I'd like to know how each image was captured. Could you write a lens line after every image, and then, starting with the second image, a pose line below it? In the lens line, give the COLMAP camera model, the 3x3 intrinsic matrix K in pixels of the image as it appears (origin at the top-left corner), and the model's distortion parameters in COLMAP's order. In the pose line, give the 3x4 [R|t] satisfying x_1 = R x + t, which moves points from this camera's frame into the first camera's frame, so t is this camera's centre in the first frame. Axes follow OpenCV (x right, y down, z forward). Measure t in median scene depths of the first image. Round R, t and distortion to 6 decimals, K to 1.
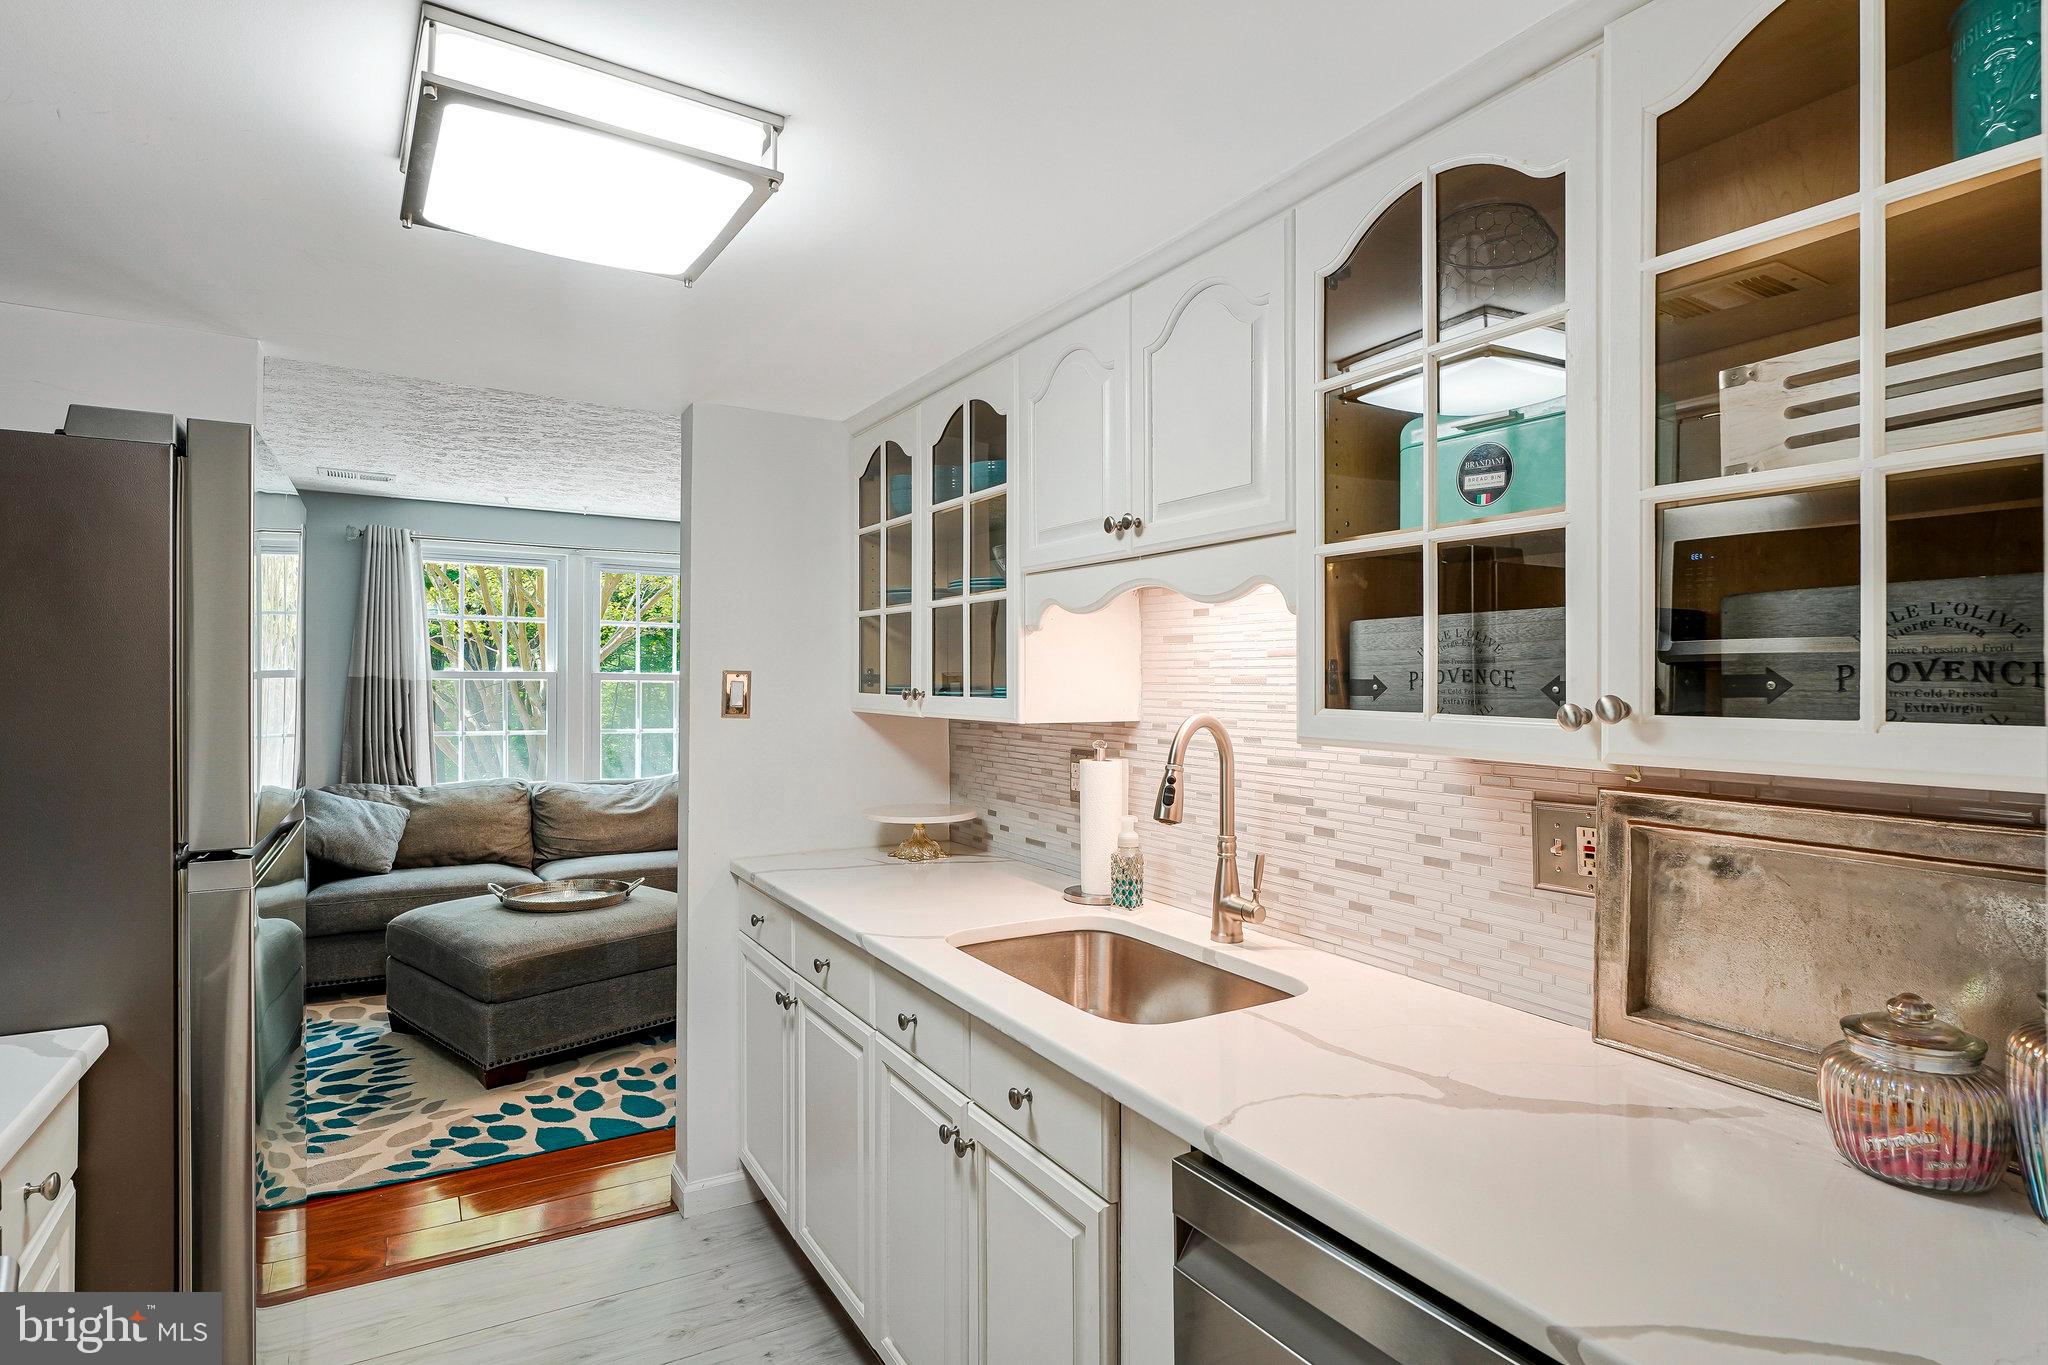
lens RADIAL K [[1023.2, 0, 1037.4], [0, 1023.2, 682.7], [0, 0, 1]] dist [-0.002462, 0.001598]
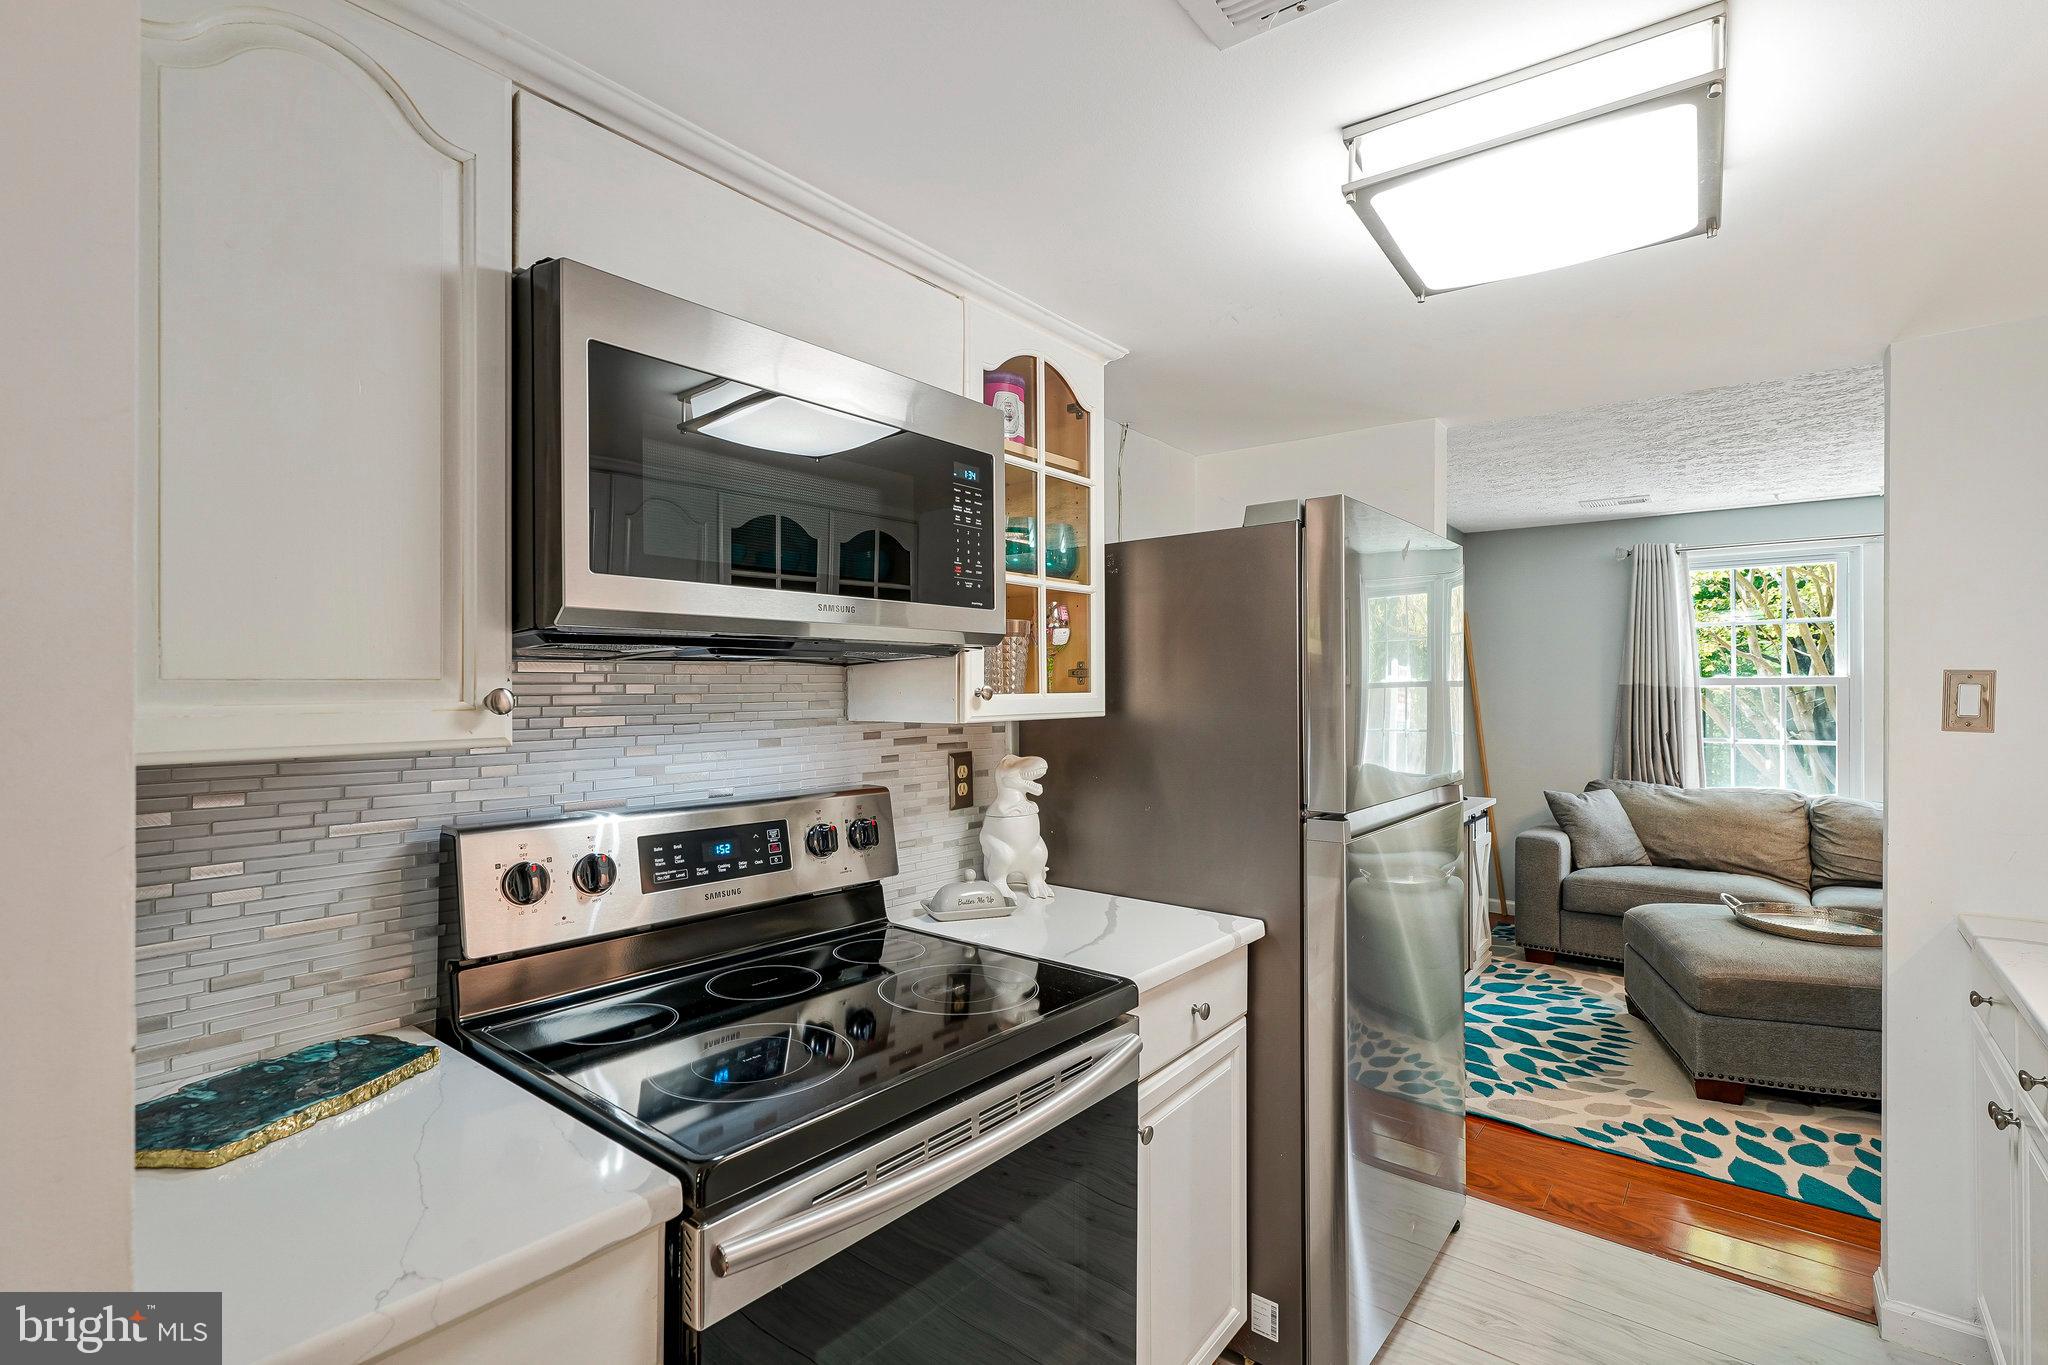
lens RADIAL K [[982.7, 0, 1098.0], [0, 982.7, 693.3], [0, 0, 1]] dist [0.003446, -0.000741]
pose [[0.372196, -0.002437, -0.928151, 0.136014], [0.005035, 0.999987, -0.000607, 0.001954], [0.928141, -0.004447, 0.372203, 0.105882]]
